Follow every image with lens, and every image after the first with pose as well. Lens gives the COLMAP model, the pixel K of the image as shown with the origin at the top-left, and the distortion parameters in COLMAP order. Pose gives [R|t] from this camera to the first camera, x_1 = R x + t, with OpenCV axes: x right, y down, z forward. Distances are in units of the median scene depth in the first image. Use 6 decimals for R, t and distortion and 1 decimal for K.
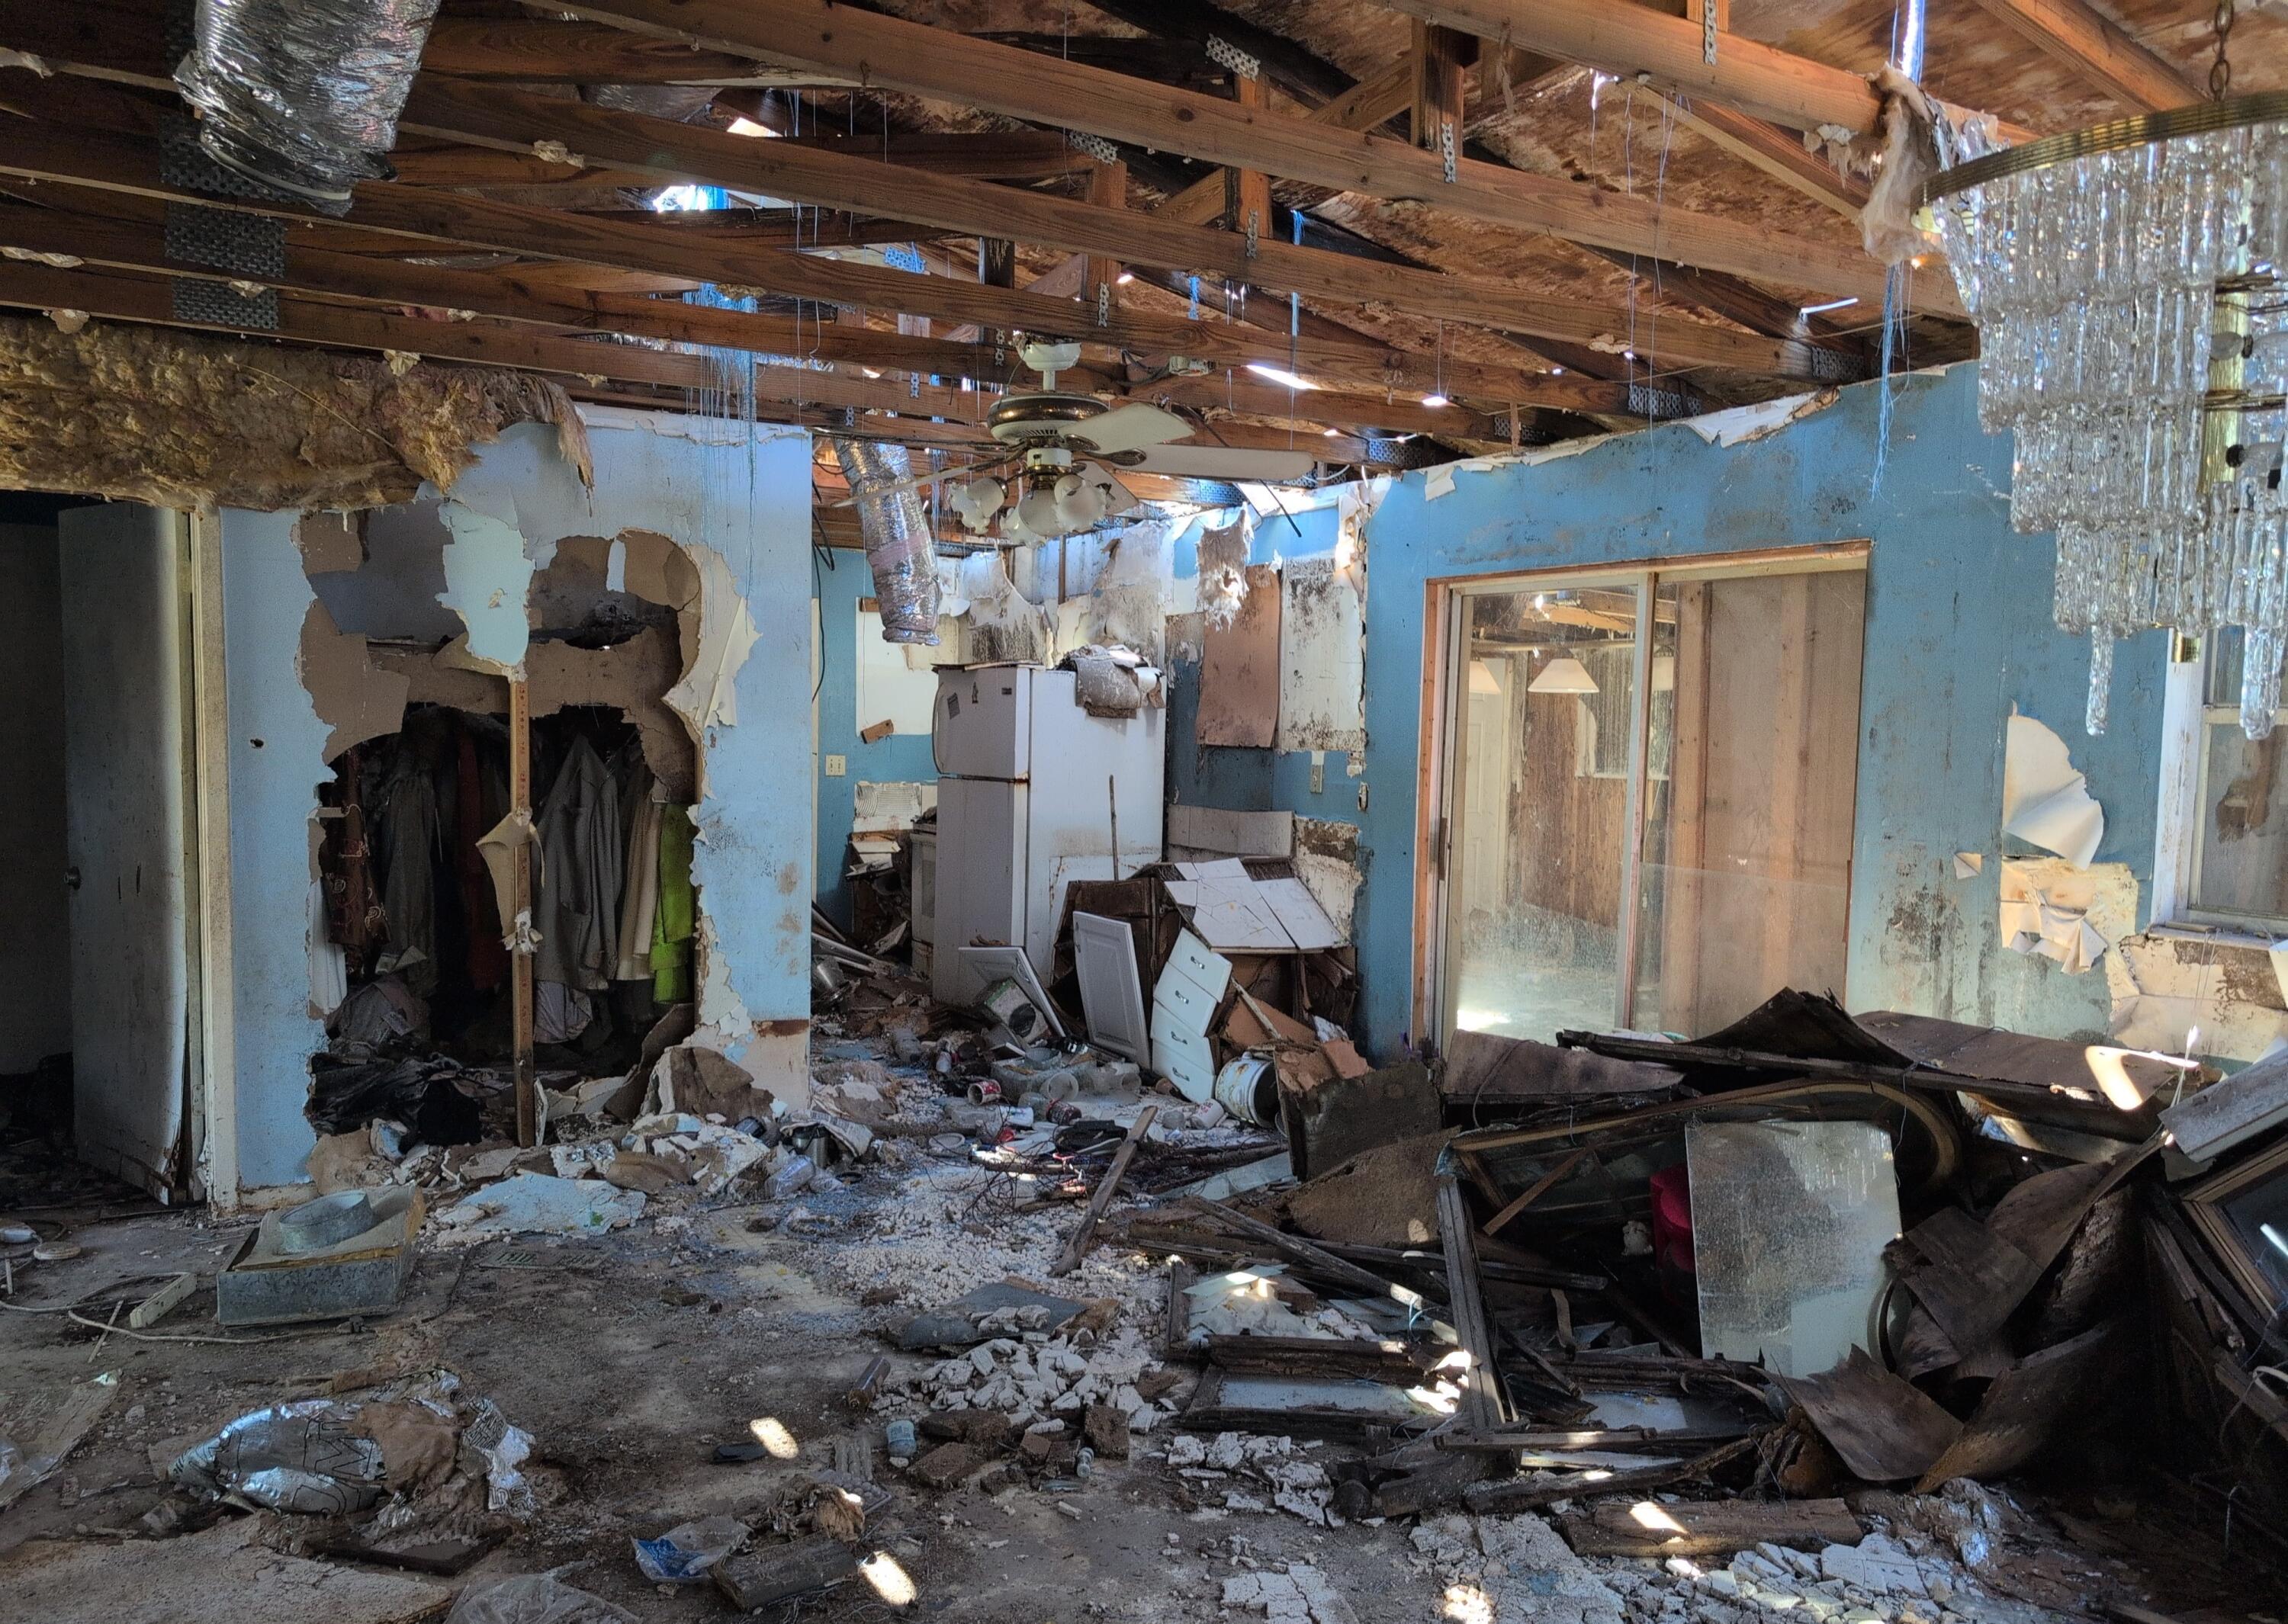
lens RADIAL K [[1574.8, 0, 1154.4], [0, 1574.8, 857.5], [0, 0, 1]] dist [0.130097, -0.001970]
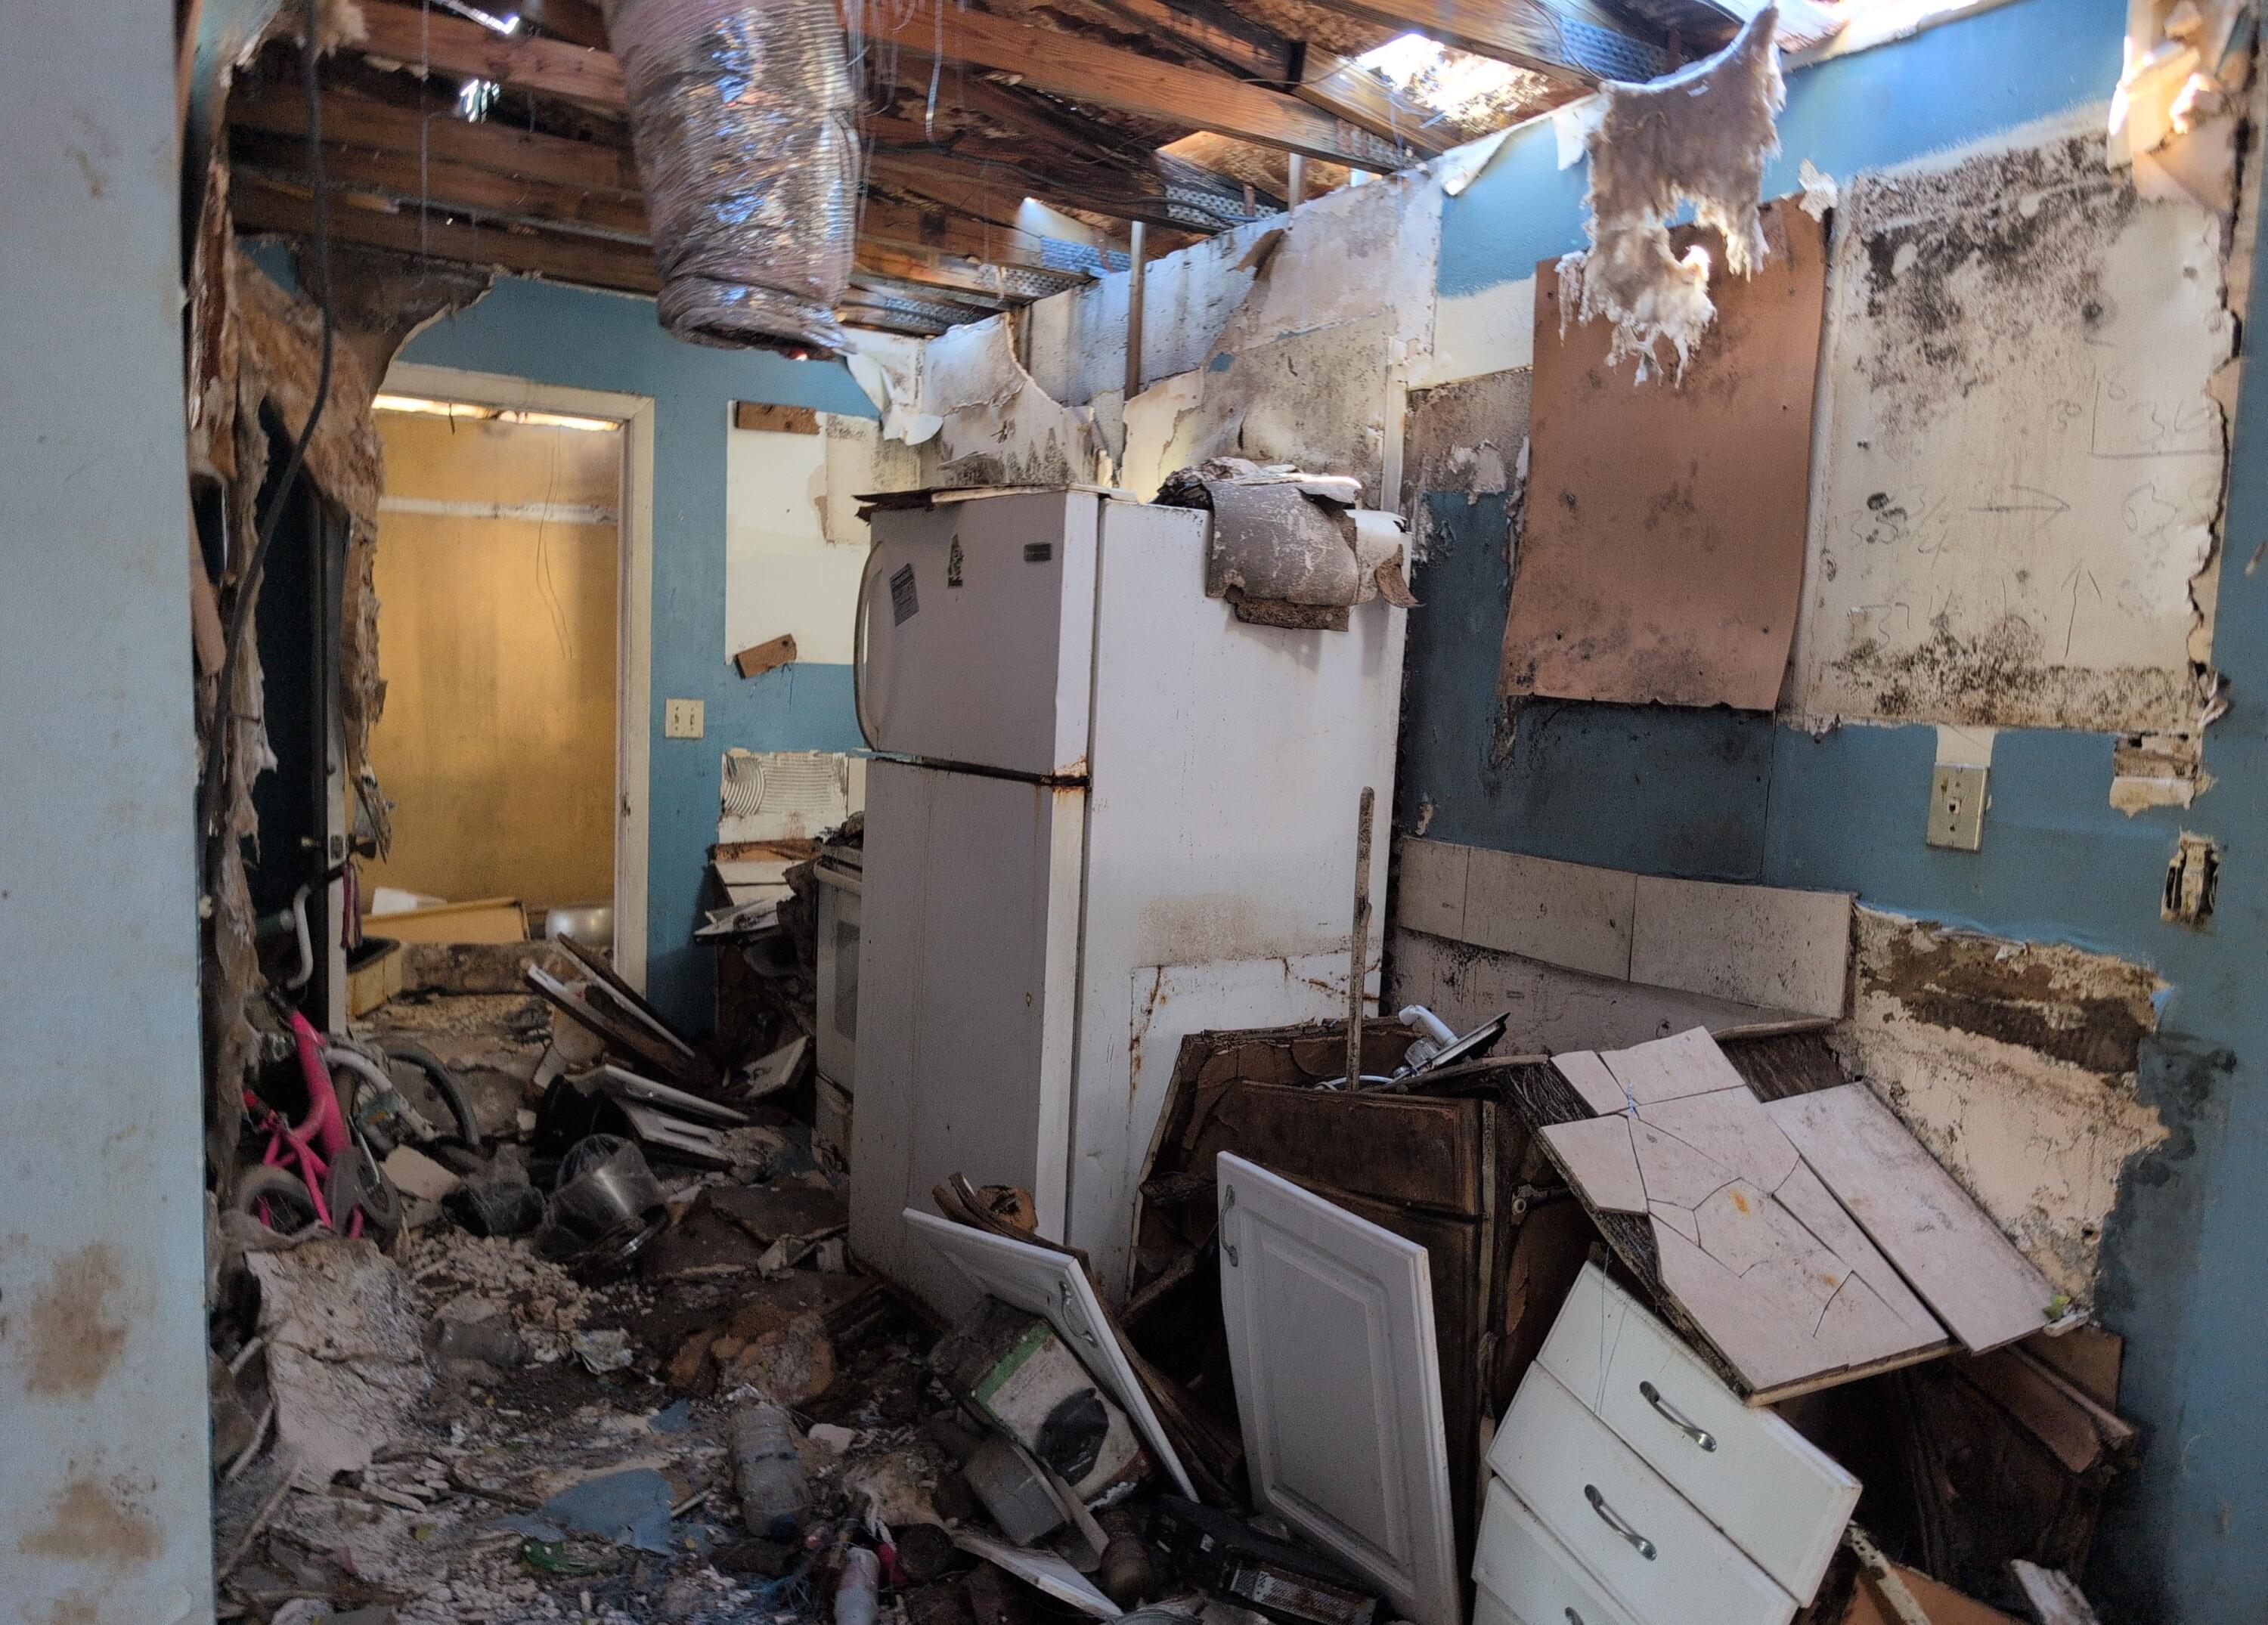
lens RADIAL K [[1610.1, 0, 1131.4], [0, 1610.1, 852.8], [0, 0, 1]] dist [0.011184, -0.007906]
pose [[0.999766, 0.019773, 0.008786, -0.071298], [-0.020048, 0.999275, 0.032352, -0.043386], [-0.008140, -0.032520, 0.999438, 0.588809]]
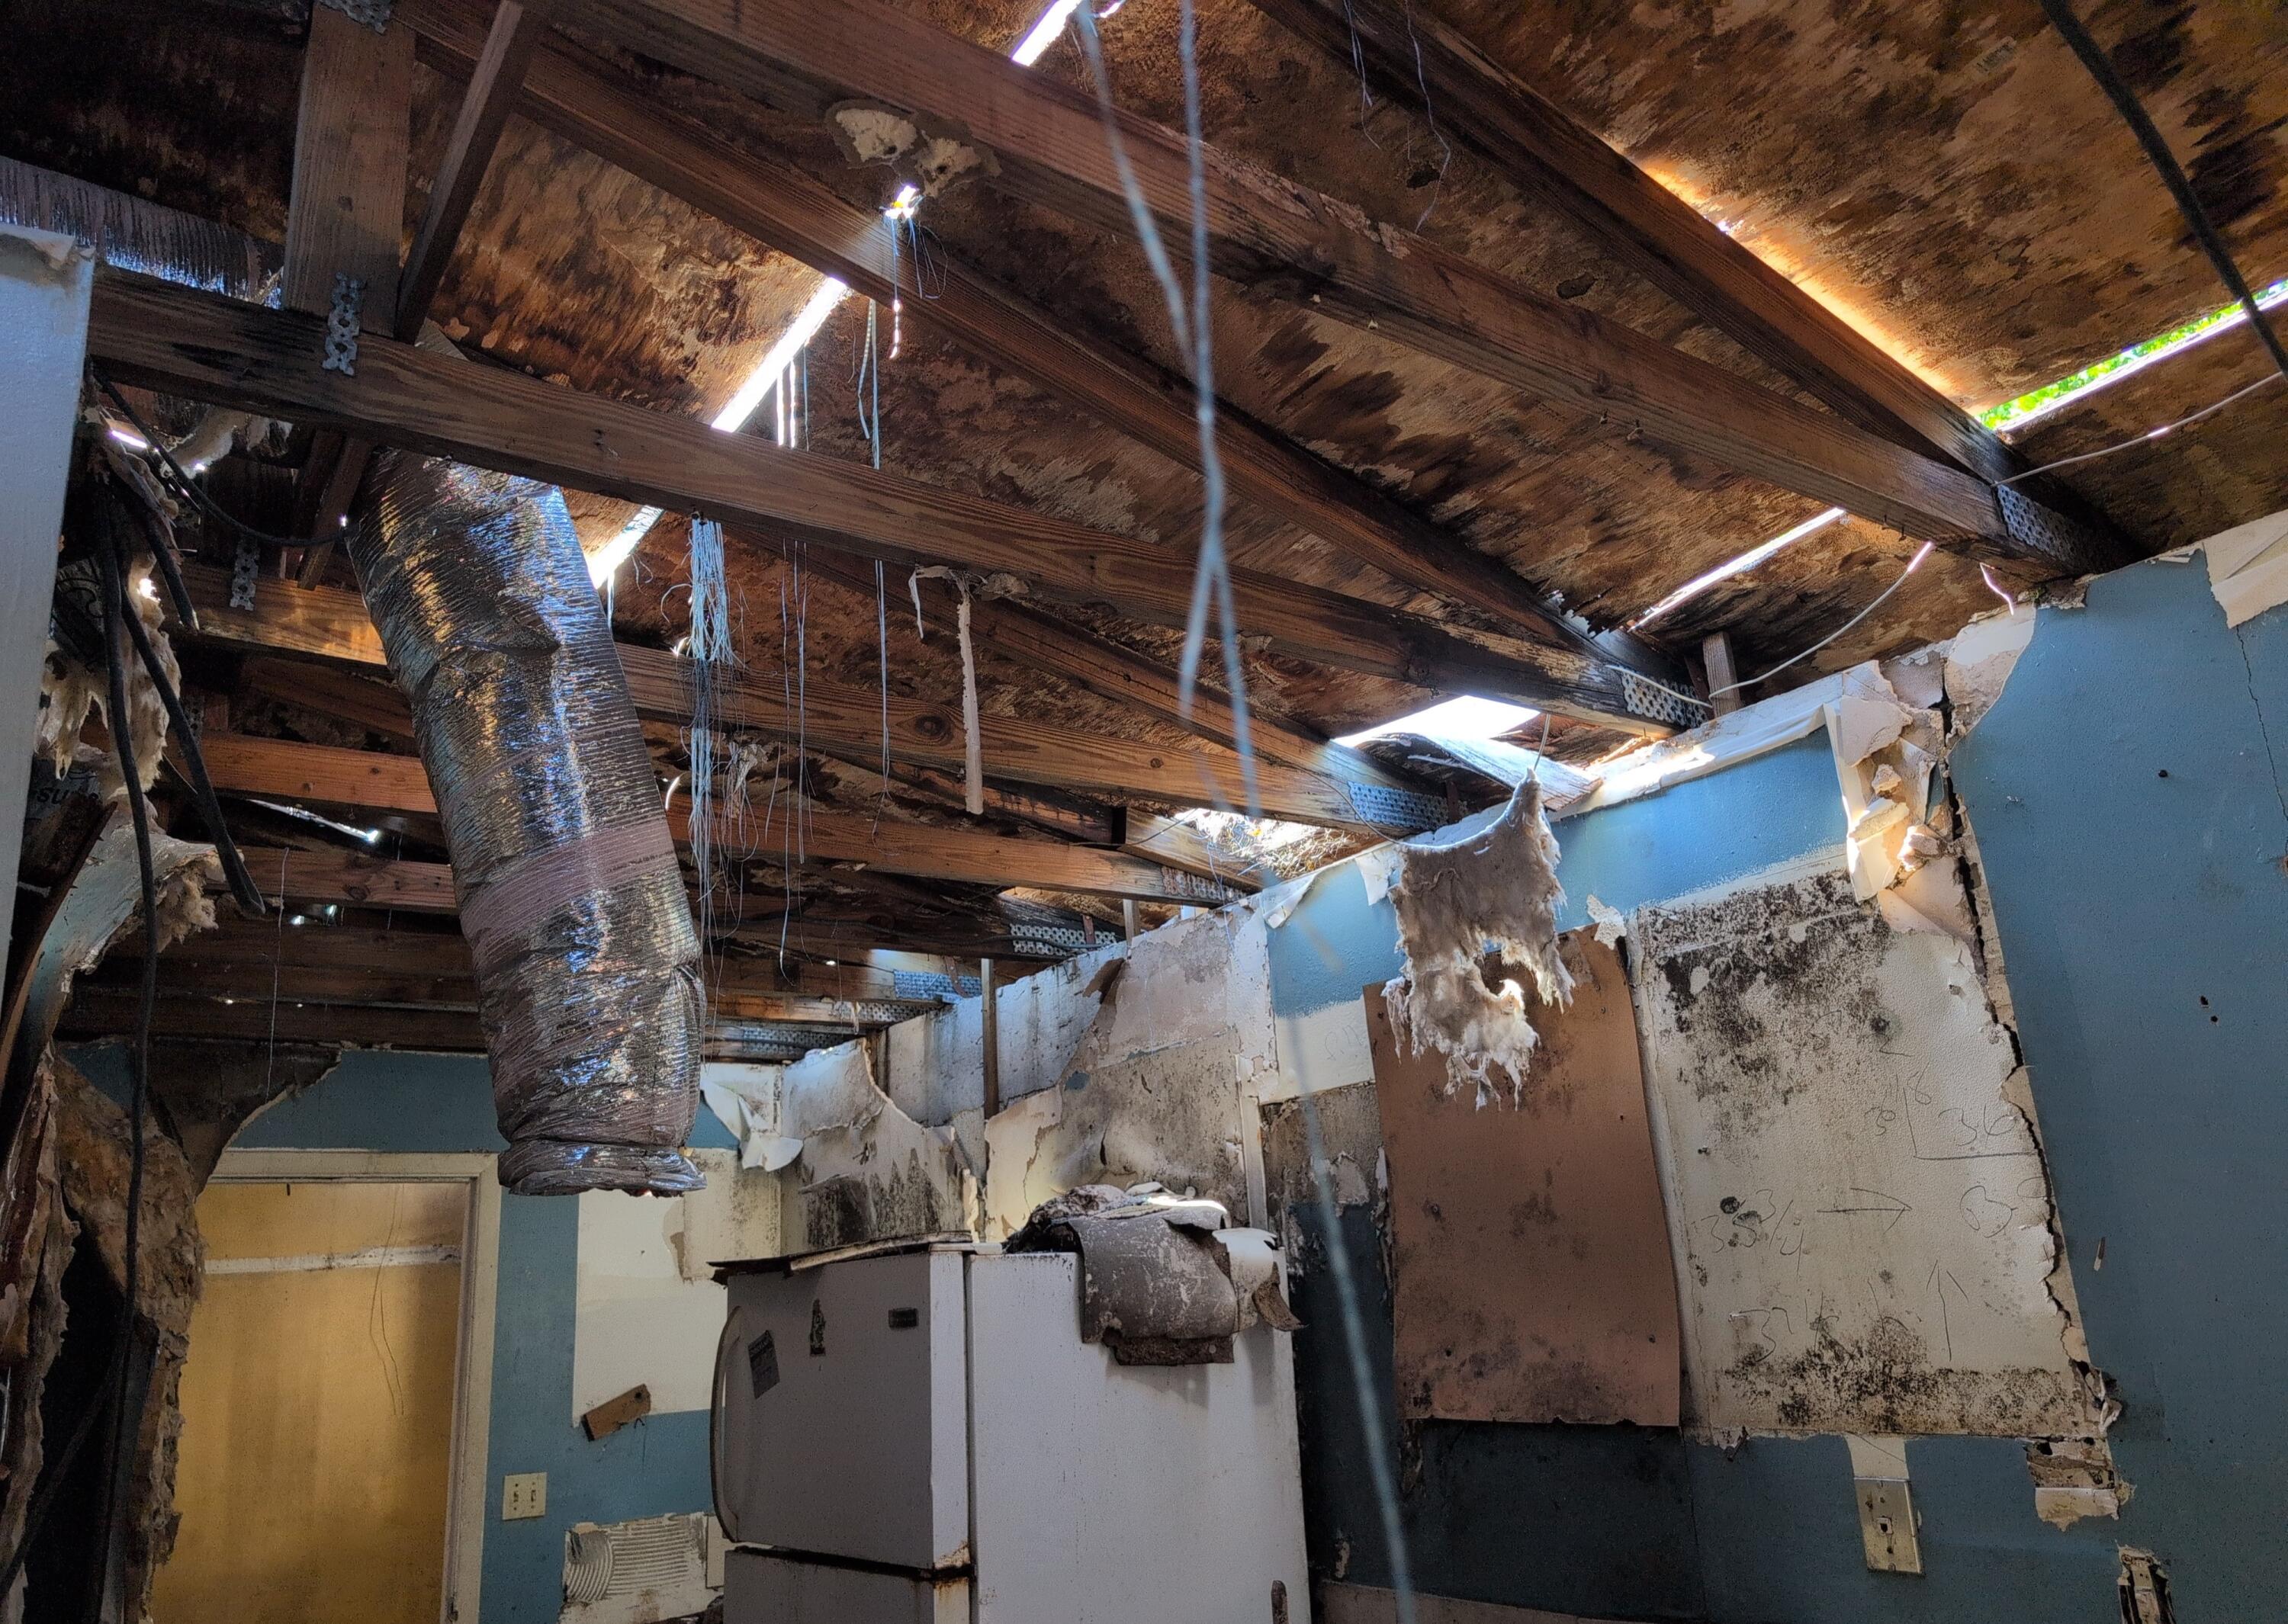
lens RADIAL K [[1626.9, 0, 1136.4], [0, 1626.9, 861.5], [0, 0, 1]] dist [0.017378, -0.019508]
pose [[0.993884, -0.054515, 0.096032, -0.068692], [0.084333, 0.936131, -0.341388, -0.069101], [-0.071287, 0.347399, 0.935004, 0.586299]]
